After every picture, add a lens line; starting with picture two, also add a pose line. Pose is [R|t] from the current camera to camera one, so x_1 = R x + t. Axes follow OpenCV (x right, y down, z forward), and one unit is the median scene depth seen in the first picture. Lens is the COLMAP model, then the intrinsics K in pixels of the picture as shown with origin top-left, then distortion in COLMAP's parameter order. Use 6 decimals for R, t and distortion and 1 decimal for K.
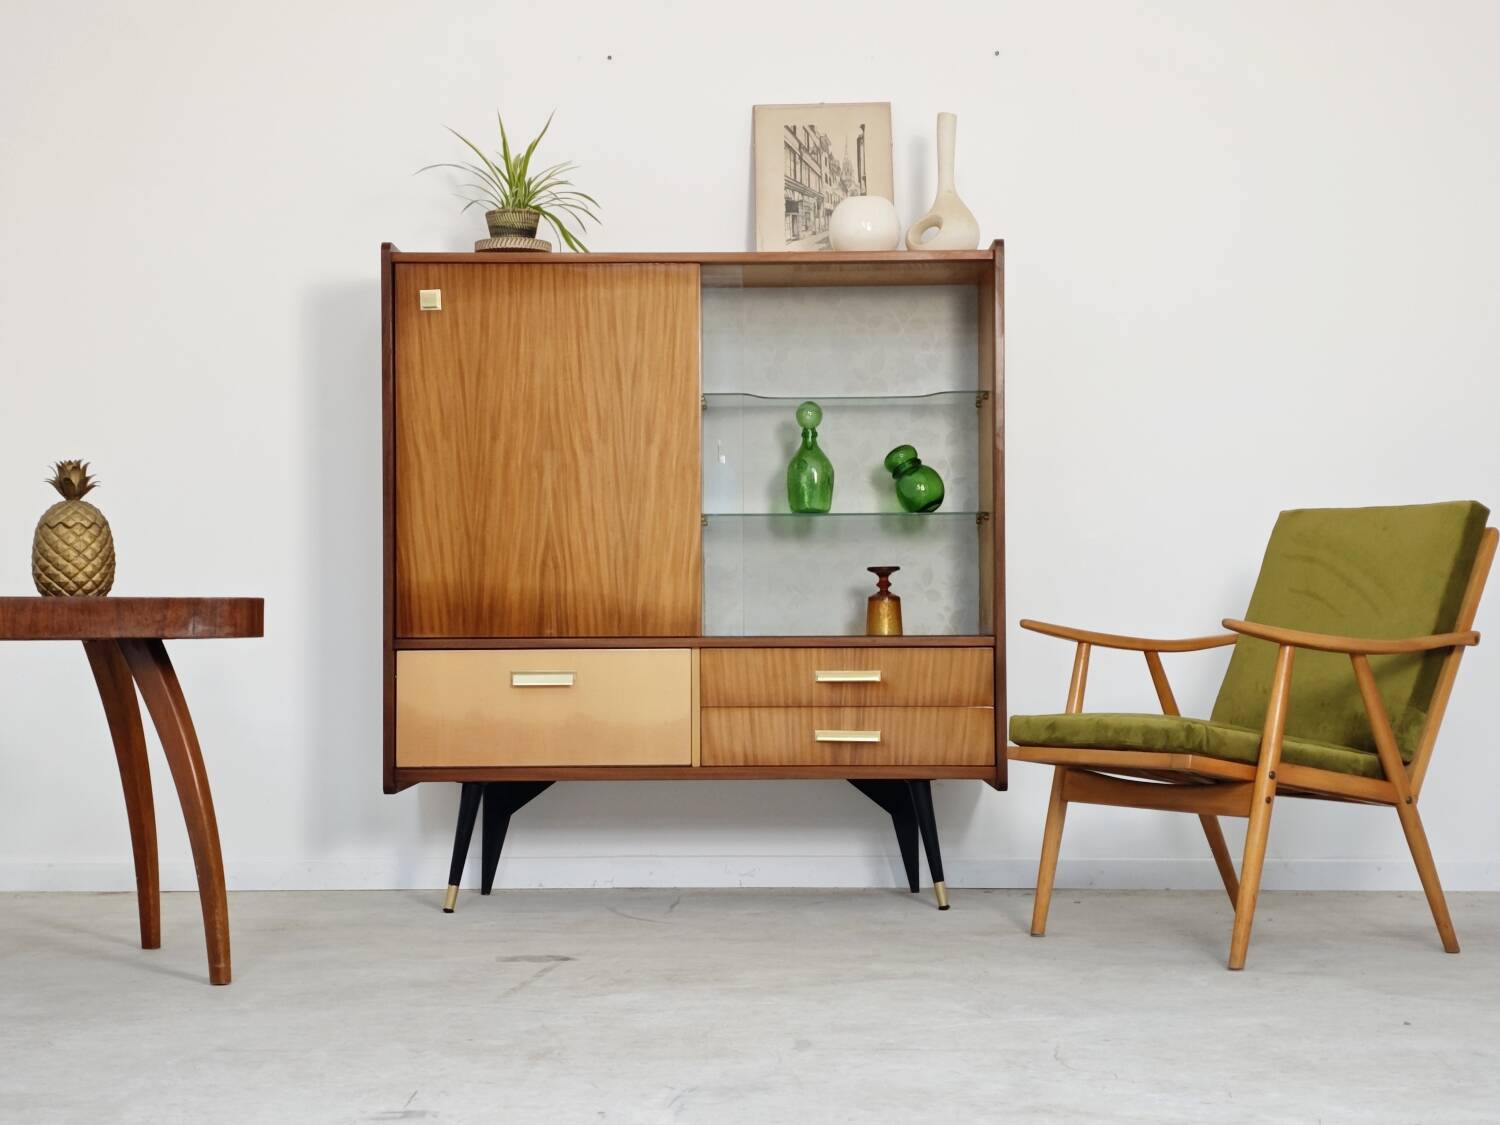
lens RADIAL K [[2508.7, 0, 750.0], [0, 2508.7, 562.5], [0, 0, 1]] dist [0.291833, -1.304346]
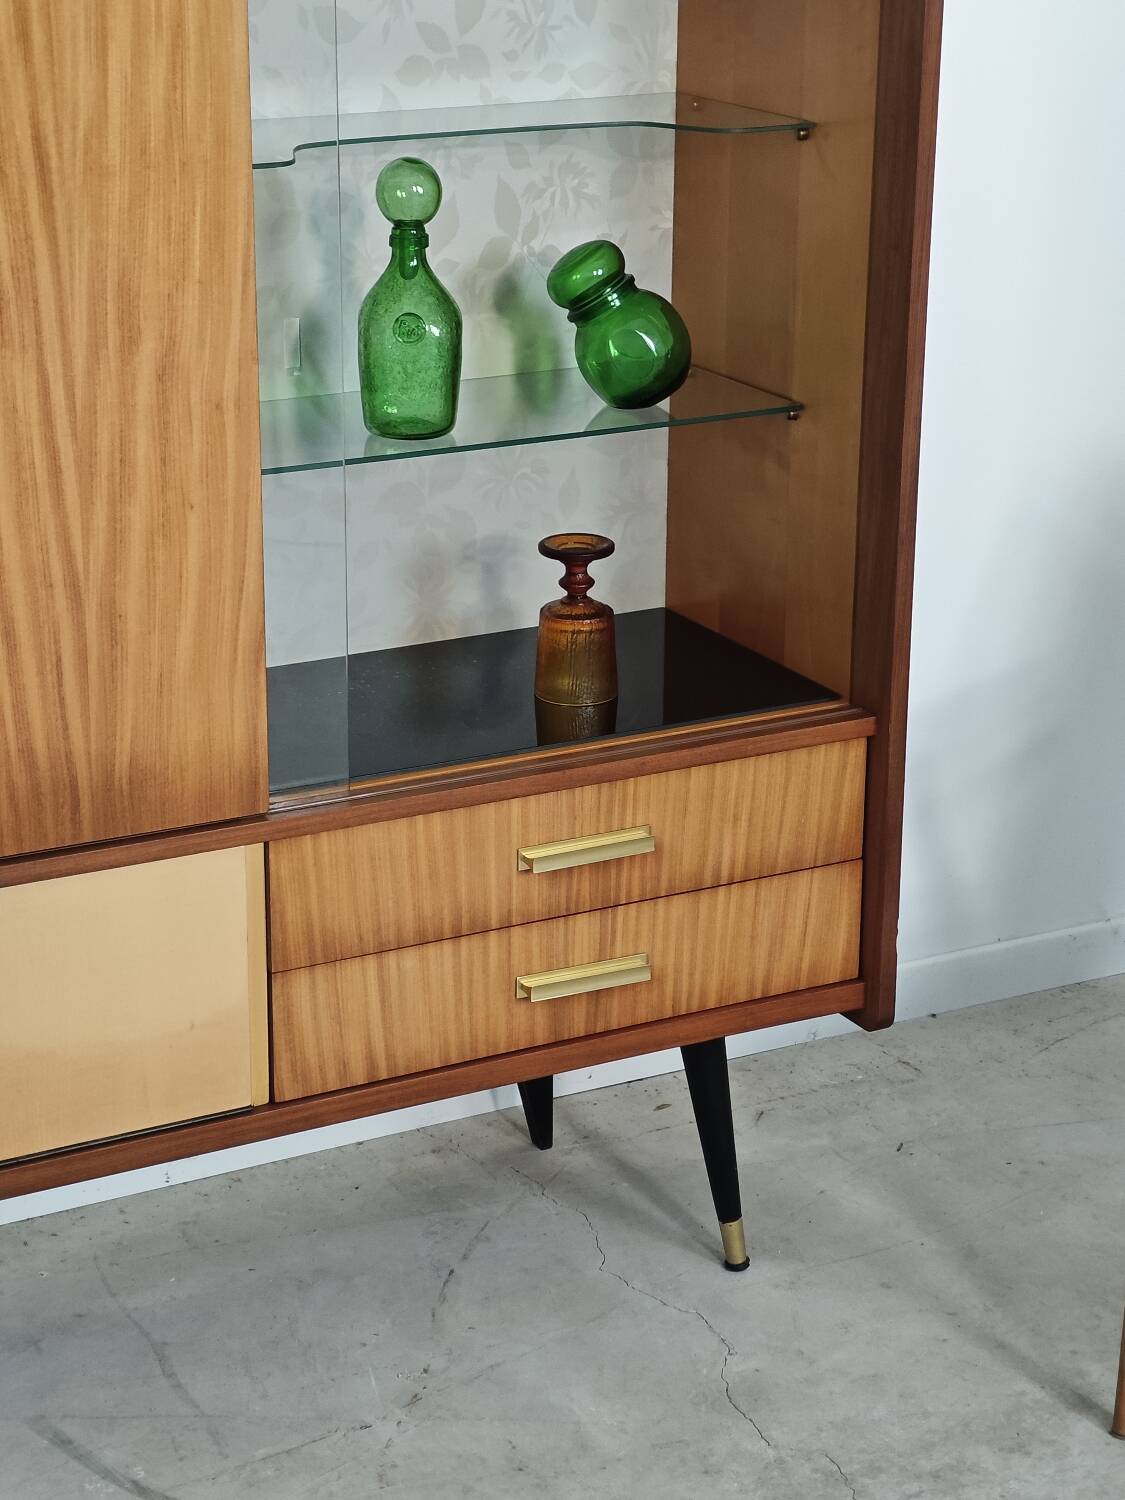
lens RADIAL K [[3191.1, 0, 569.5], [0, 3191.1, 769.1], [0, 0, 1]] dist [0.246090, -0.273183]
pose [[0.873445, -0.148293, 0.463792, -0.215605], [-0.024757, 0.937739, 0.346458, -0.157330], [-0.486293, -0.314094, 0.815392, 0.555820]]
